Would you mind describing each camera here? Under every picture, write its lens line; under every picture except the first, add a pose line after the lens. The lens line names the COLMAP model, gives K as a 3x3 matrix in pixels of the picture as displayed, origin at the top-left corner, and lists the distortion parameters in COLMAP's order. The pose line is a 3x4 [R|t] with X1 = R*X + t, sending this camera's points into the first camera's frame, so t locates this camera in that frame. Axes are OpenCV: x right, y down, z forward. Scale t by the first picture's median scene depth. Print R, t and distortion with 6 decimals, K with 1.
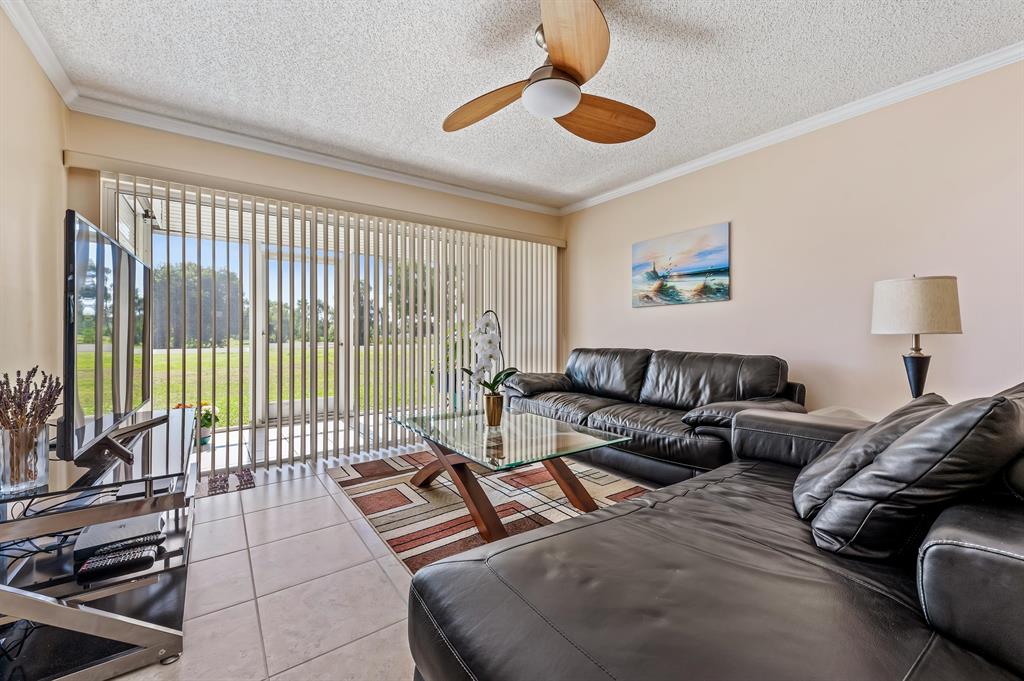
lens RADIAL K [[404.9, 0, 512.2], [0, 404.9, 335.0], [0, 0, 1]] dist [-0.000368, -0.000004]
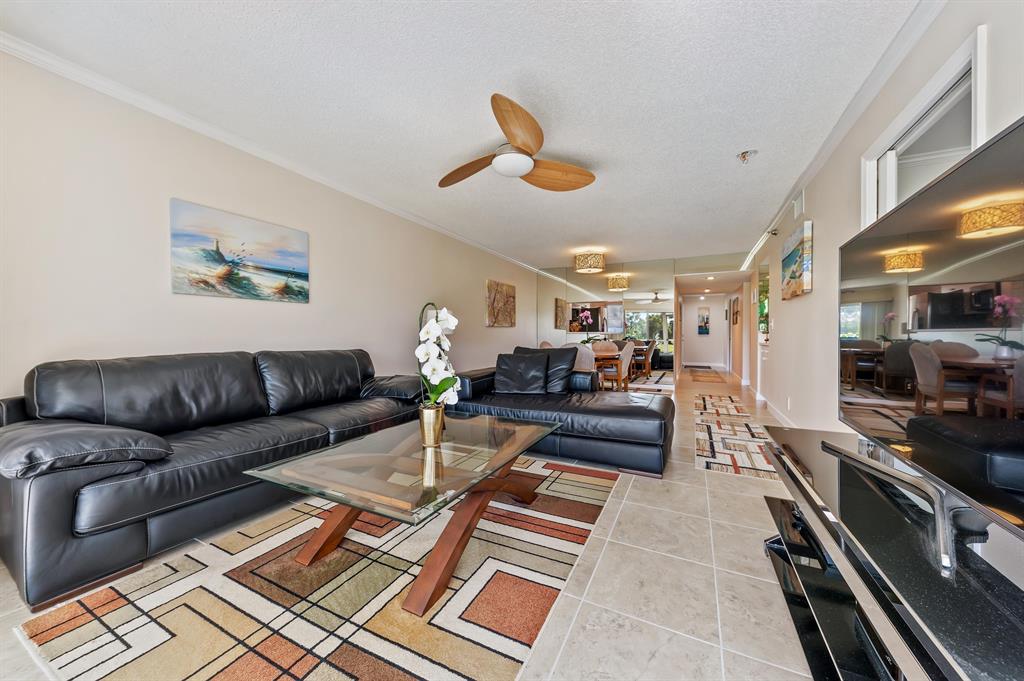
lens RADIAL K [[374.0, 0, 507.0], [0, 374.0, 337.4], [0, 0, 1]] dist [0.000327, 0.000009]
pose [[-0.470999, -0.003017, 0.882128, -0.584421], [0.002991, 0.999983, 0.005018, 0.005062], [-0.882128, 0.005002, -0.470982, 0.914873]]
